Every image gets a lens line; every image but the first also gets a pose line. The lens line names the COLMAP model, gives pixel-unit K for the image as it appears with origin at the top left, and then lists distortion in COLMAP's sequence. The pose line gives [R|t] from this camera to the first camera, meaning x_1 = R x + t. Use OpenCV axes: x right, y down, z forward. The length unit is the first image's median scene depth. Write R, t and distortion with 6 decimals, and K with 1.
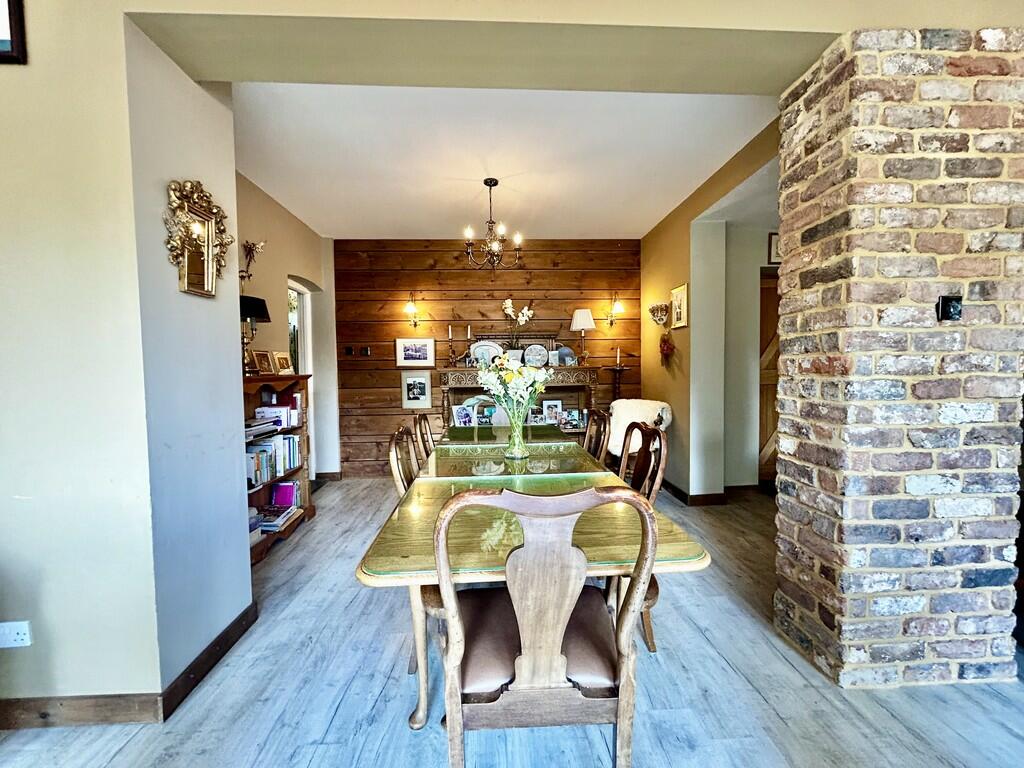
lens RADIAL K [[411.9, 0, 514.5], [0, 411.9, 383.1], [0, 0, 1]] dist [-0.007073, 0.005365]
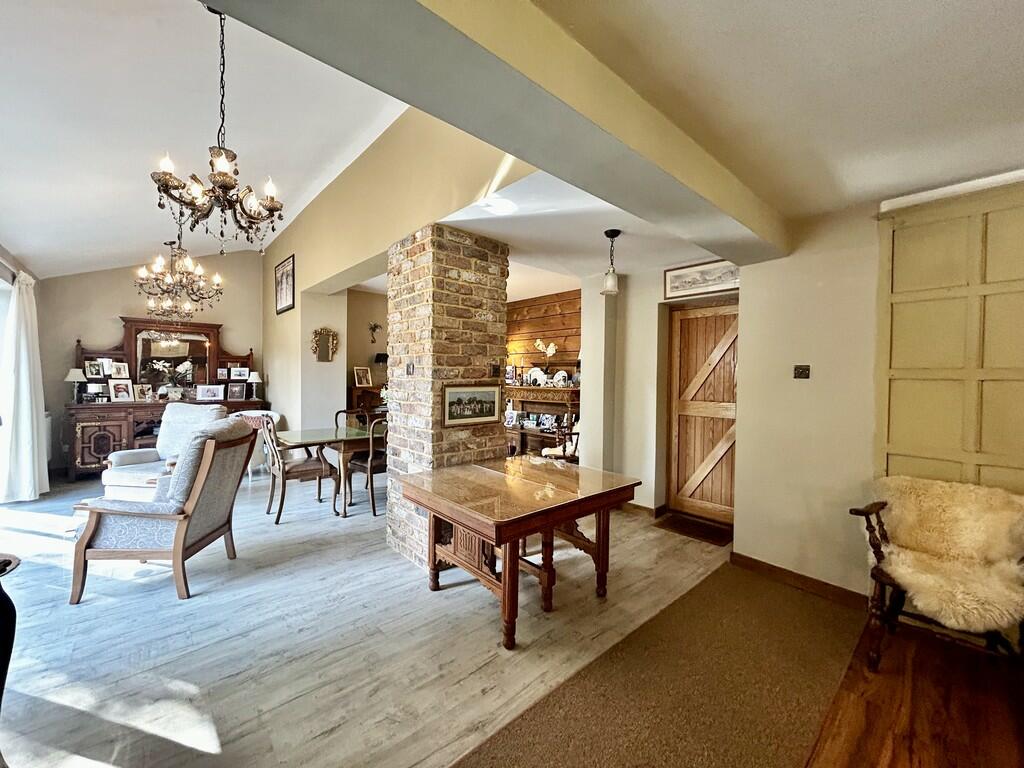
lens RADIAL K [[411.9, 0, 514.5], [0, 411.9, 383.1], [0, 0, 1]] dist [-0.007073, 0.005365]
pose [[0.636207, 0.036302, -0.770664, 2.825311], [-0.054293, 0.998523, 0.002215, -0.139412], [0.769606, 0.040433, 0.637238, 0.103385]]
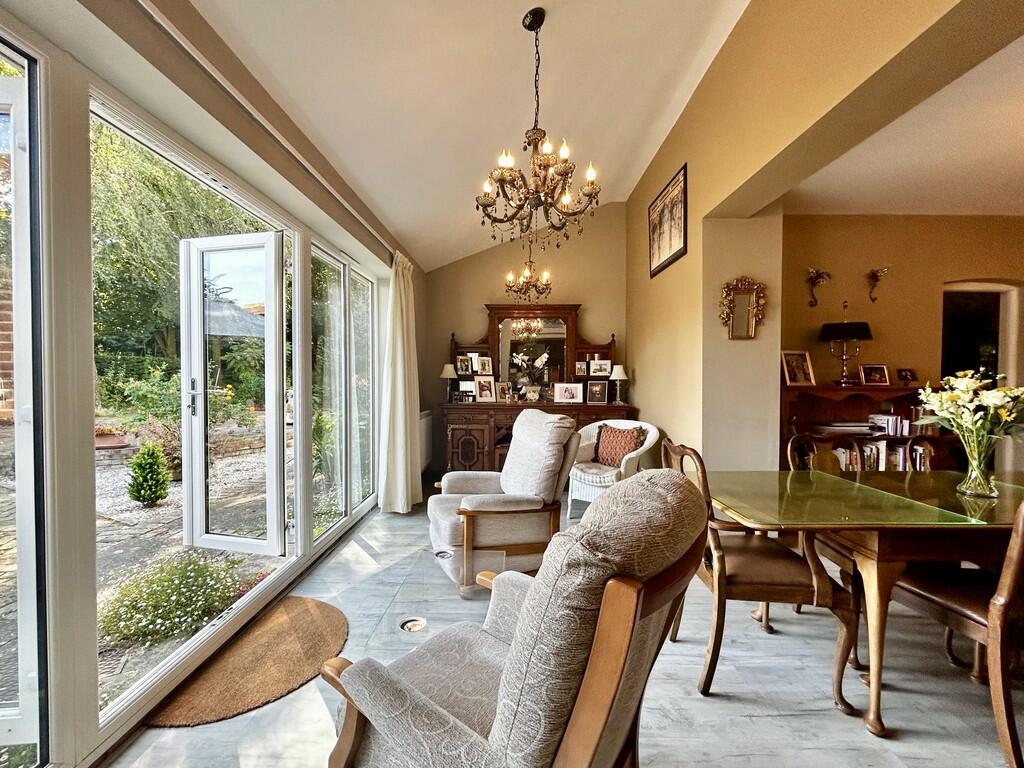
lens RADIAL K [[411.9, 0, 514.5], [0, 411.9, 383.1], [0, 0, 1]] dist [-0.007073, 0.005365]
pose [[-0.054763, 0.031126, -0.998014, 1.105881], [-0.042348, 0.998542, 0.033466, -0.044794], [0.997601, 0.044096, -0.053365, 0.133380]]
